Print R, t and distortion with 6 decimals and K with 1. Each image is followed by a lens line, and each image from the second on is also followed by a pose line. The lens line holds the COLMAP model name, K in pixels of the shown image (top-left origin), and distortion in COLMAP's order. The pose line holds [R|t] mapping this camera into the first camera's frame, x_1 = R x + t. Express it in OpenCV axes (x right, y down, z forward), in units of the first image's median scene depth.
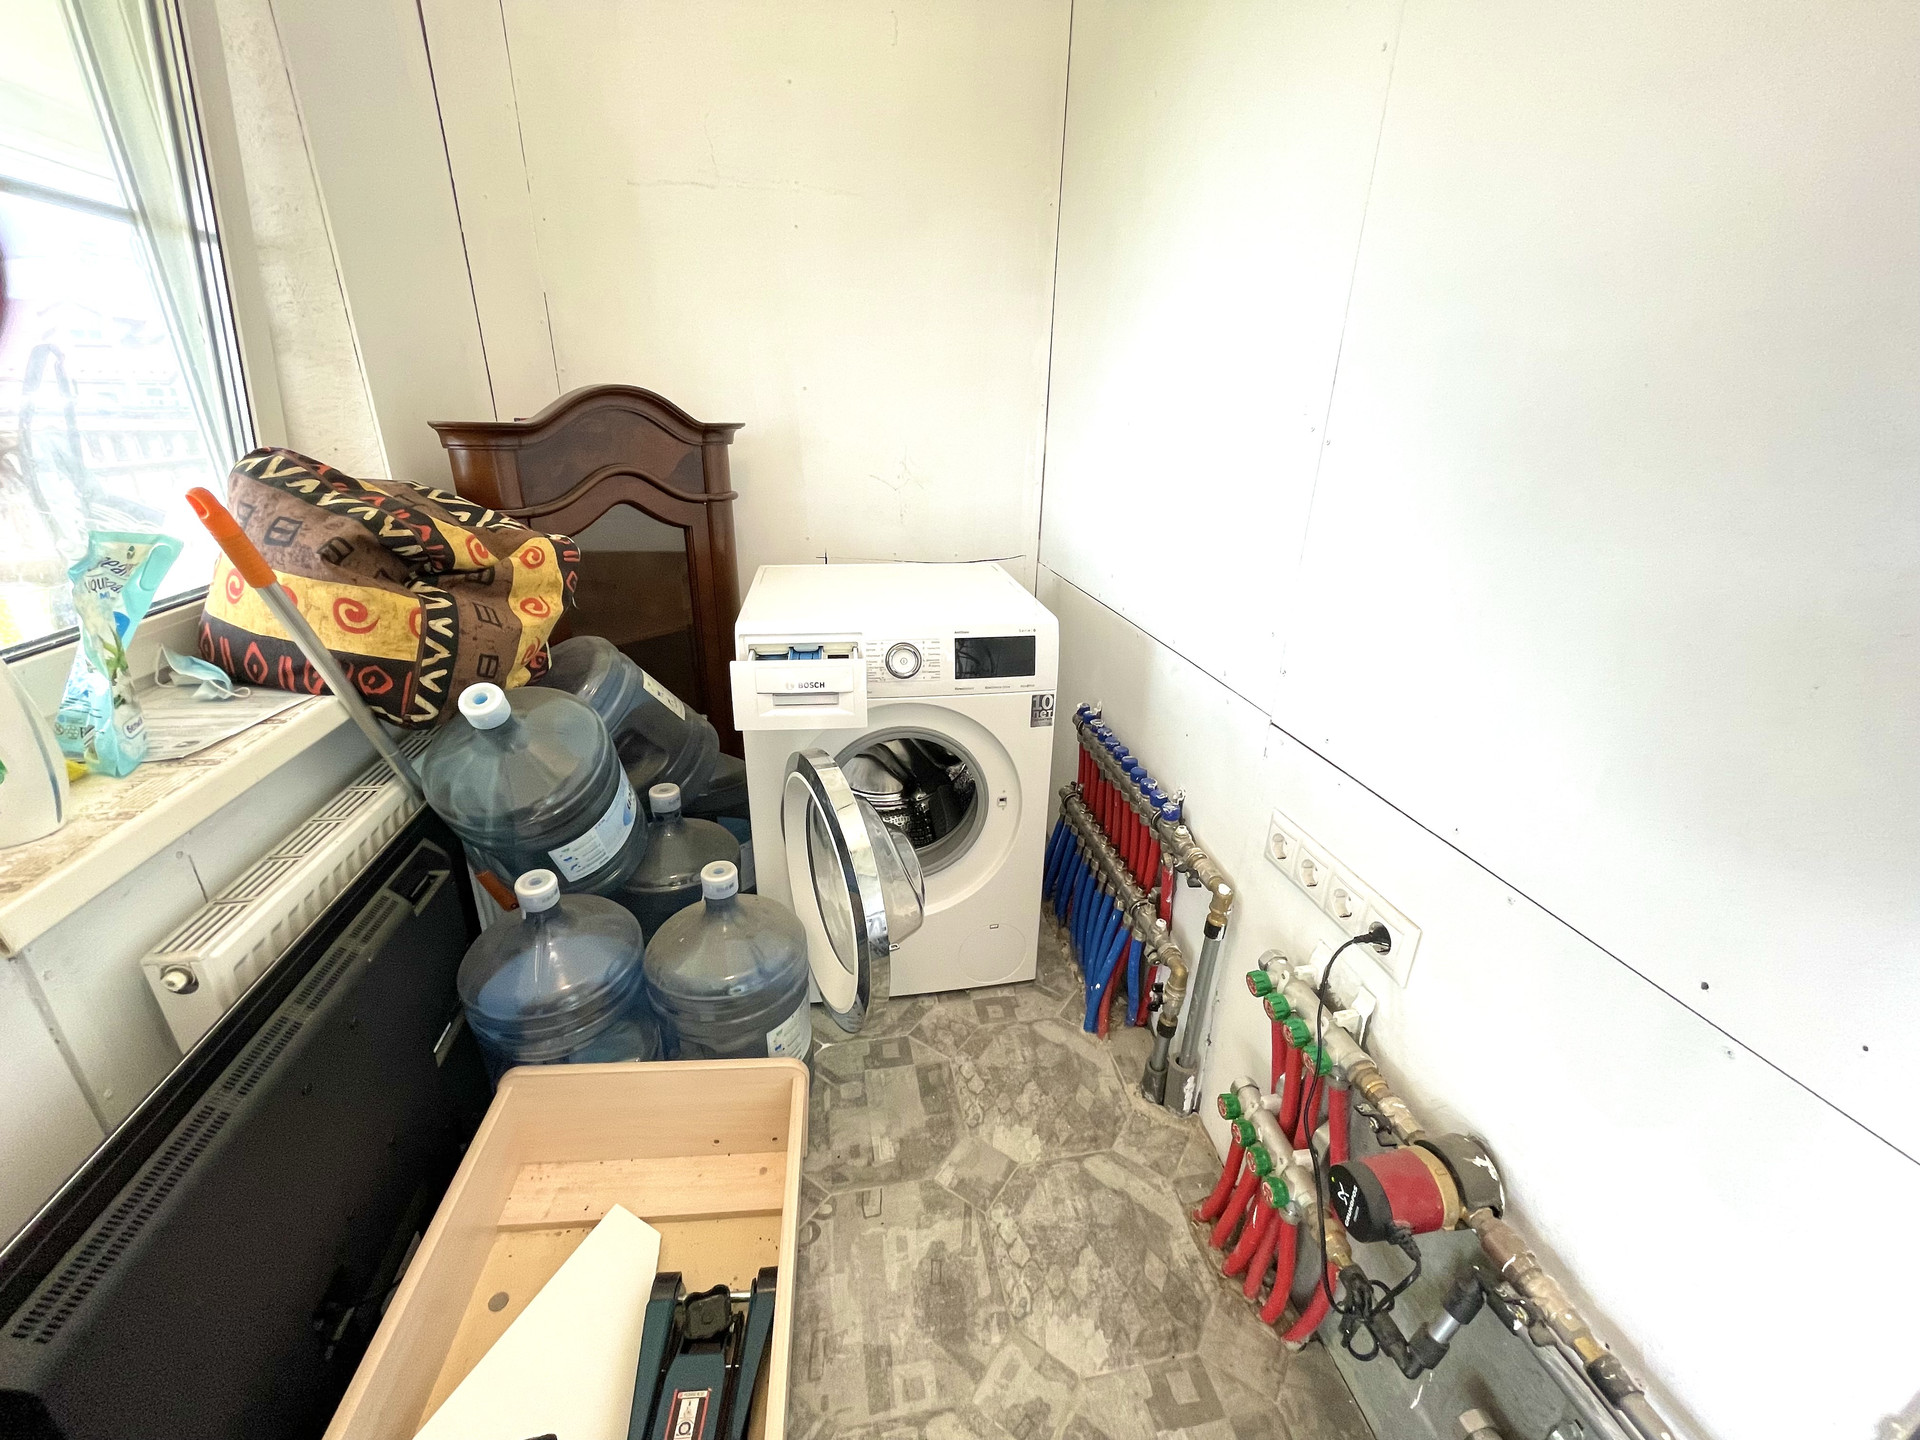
lens RADIAL K [[763.1, 0, 964.3], [0, 763.1, 716.2], [0, 0, 1]] dist [-0.007372, -0.000110]
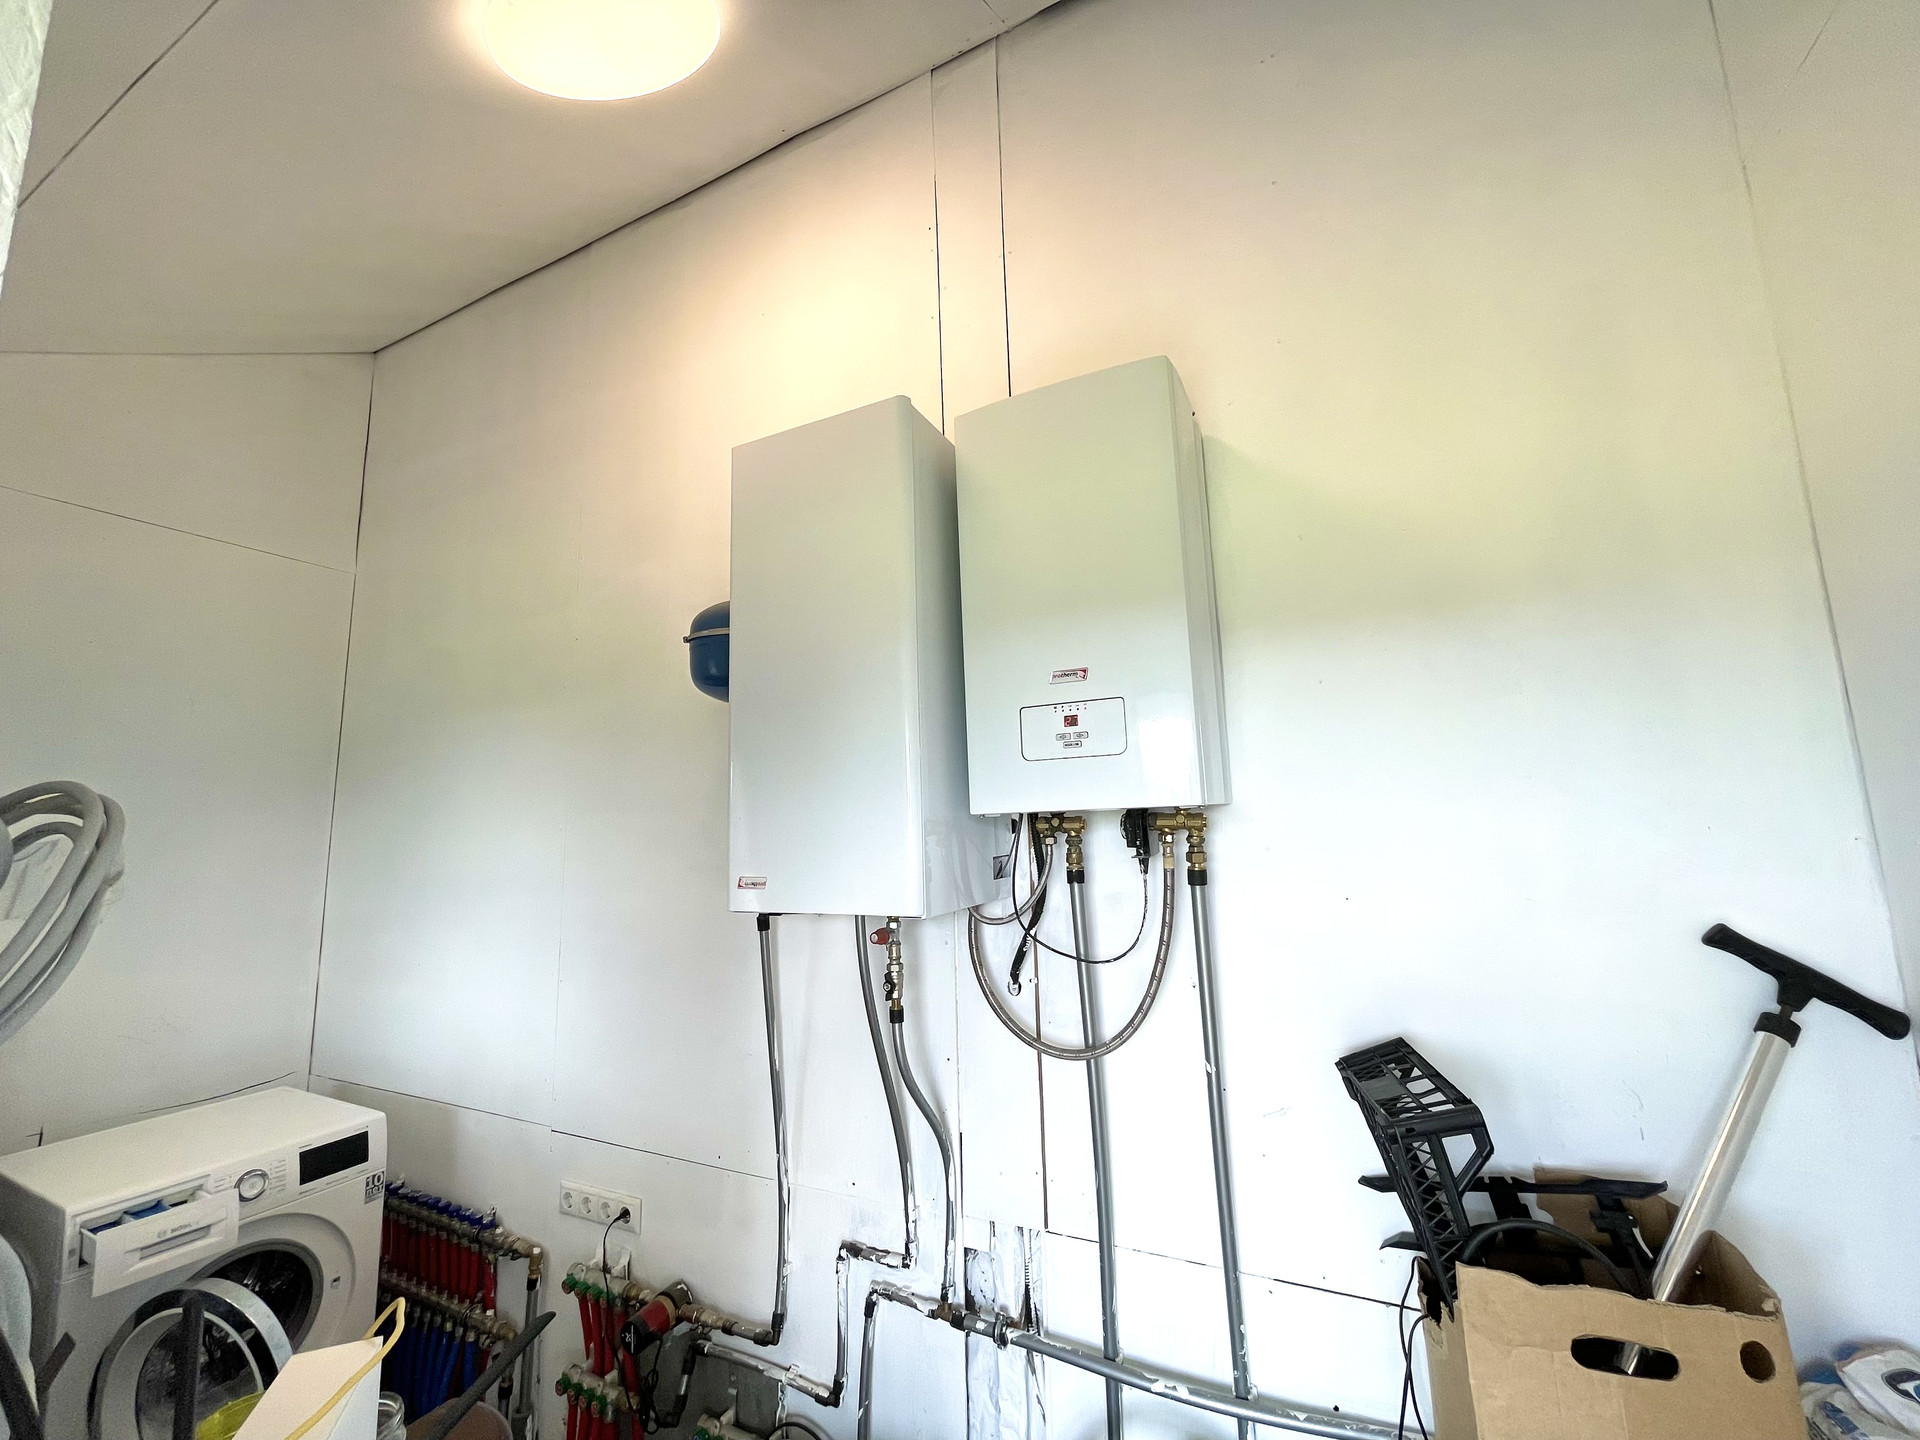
lens RADIAL K [[763.1, 0, 964.3], [0, 763.1, 716.2], [0, 0, 1]] dist [-0.007372, -0.000110]
pose [[0.592321, 0.078148, 0.801903, -0.465134], [0.336548, 0.880299, -0.334377, 0.064569], [-0.732046, 0.467938, 0.495119, -0.926028]]
